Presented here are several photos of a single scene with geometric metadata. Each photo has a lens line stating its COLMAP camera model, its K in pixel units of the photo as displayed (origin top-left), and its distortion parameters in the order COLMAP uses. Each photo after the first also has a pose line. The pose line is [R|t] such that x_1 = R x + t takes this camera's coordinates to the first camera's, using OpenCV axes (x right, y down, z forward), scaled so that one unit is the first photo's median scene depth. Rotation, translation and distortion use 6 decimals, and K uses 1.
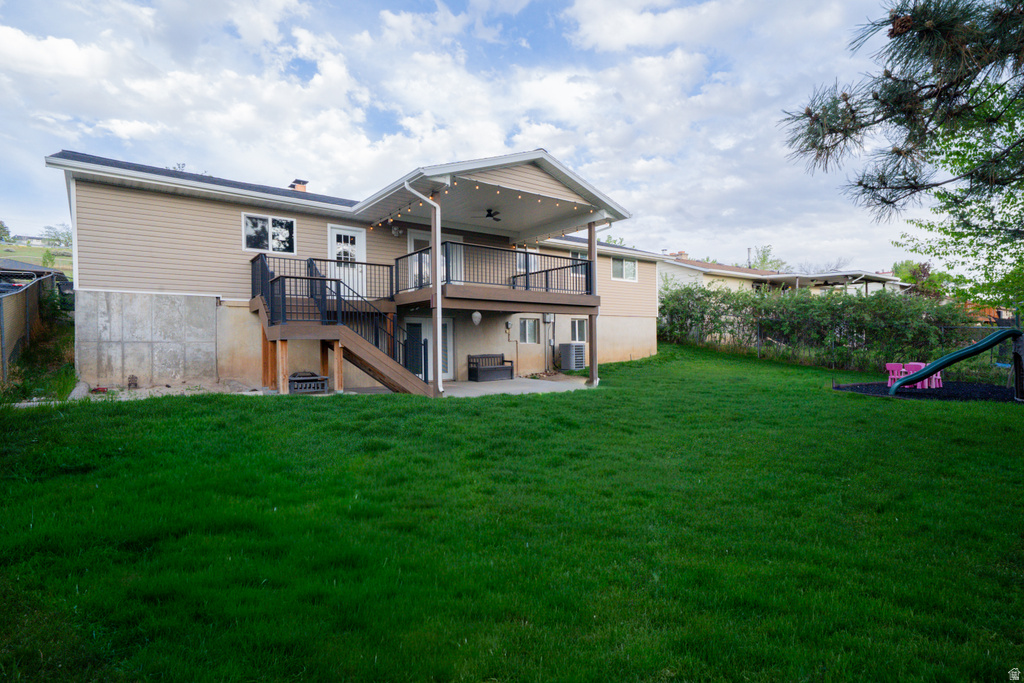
lens RADIAL K [[499.3, 0, 511.6], [0, 499.3, 342.2], [0, 0, 1]] dist [0.003286, 0.000096]
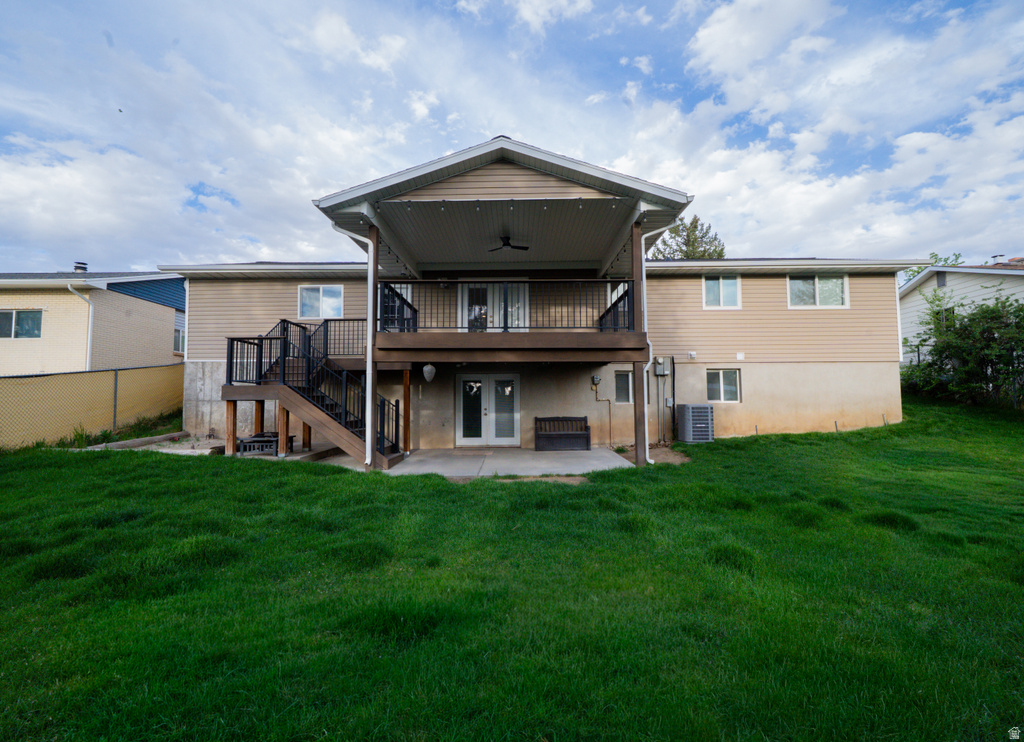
lens RADIAL K [[448.4, 0, 512.0], [0, 448.4, 369.6], [0, 0, 1]] dist [-0.015480, -0.000032]
pose [[0.792179, -0.036184, -0.609215, 0.334256], [-0.001220, 0.998145, -0.060870, -0.007833], [0.610287, 0.048963, 0.790665, 0.380037]]
